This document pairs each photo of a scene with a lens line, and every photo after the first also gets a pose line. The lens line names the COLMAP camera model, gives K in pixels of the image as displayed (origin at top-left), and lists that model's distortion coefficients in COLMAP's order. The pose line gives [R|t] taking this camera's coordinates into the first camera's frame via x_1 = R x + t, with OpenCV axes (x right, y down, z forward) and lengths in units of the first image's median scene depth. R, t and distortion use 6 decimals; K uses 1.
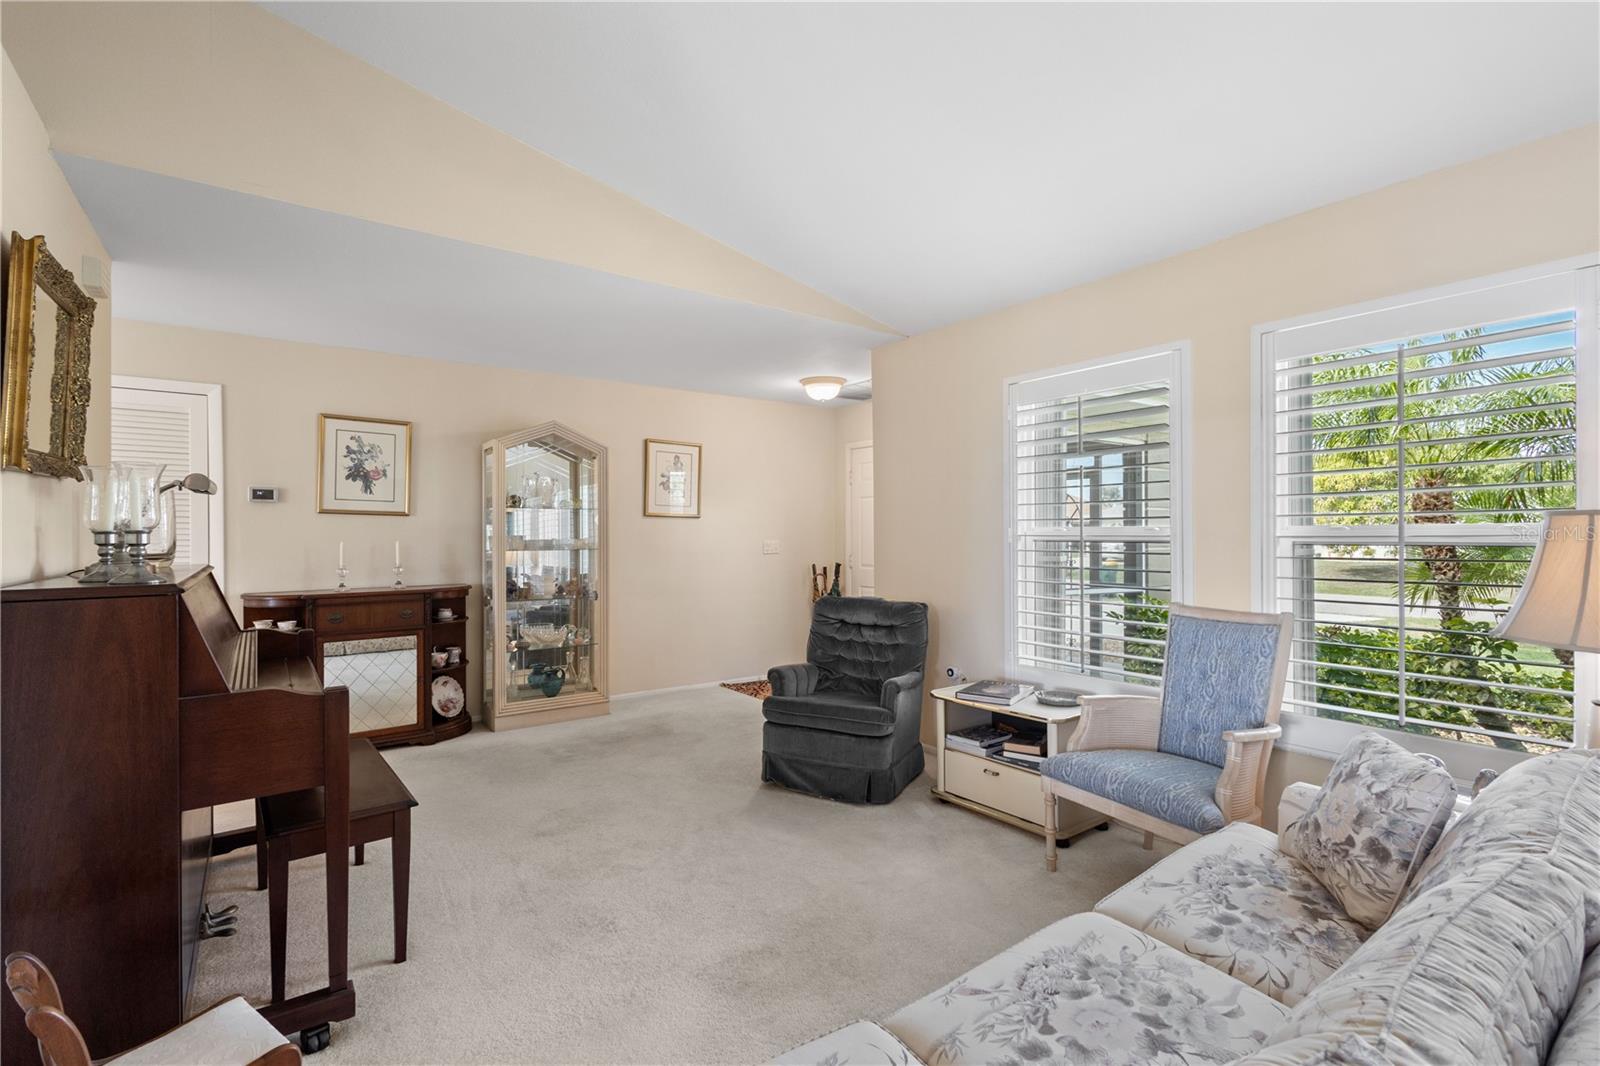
lens RADIAL K [[738.6, 0, 800.3], [0, 738.6, 530.2], [0, 0, 1]] dist [0.009816, -0.001149]
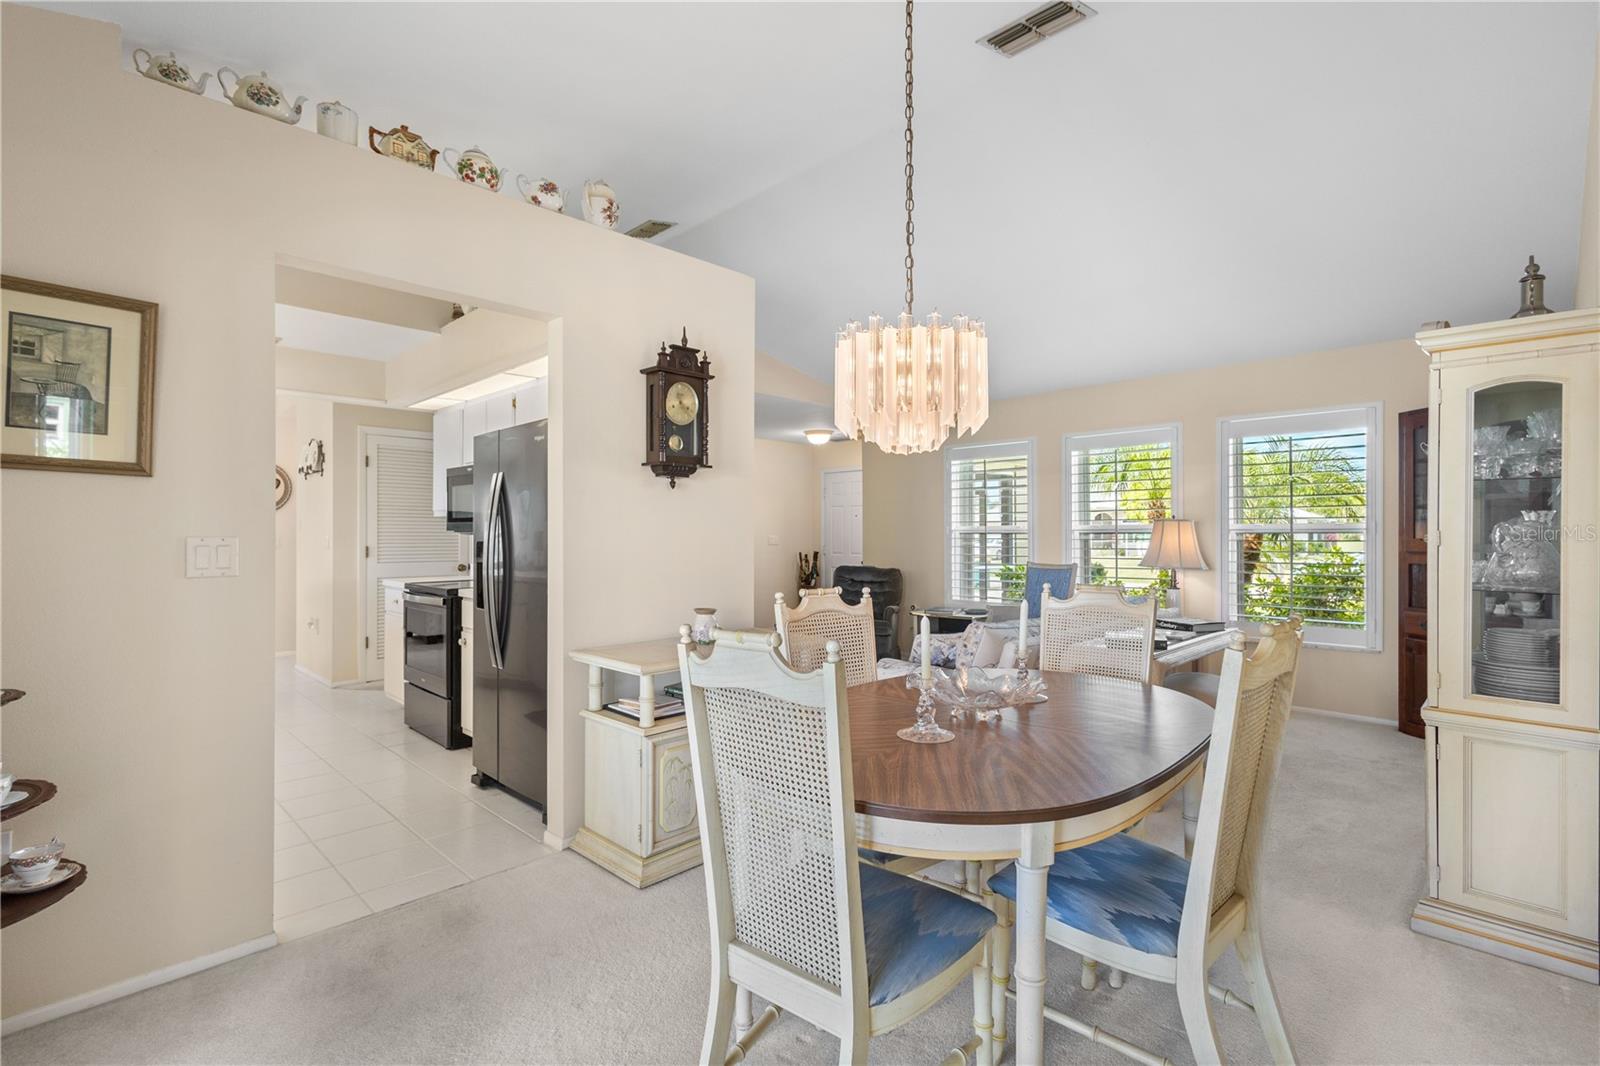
lens RADIAL K [[738.6, 0, 800.3], [0, 738.6, 530.2], [0, 0, 1]] dist [0.009816, -0.001149]
pose [[0.987003, 0.002535, 0.160682, -0.381808], [-0.002028, 0.999992, -0.003319, 0.013285], [-0.160689, 0.002950, 0.987001, -0.776126]]
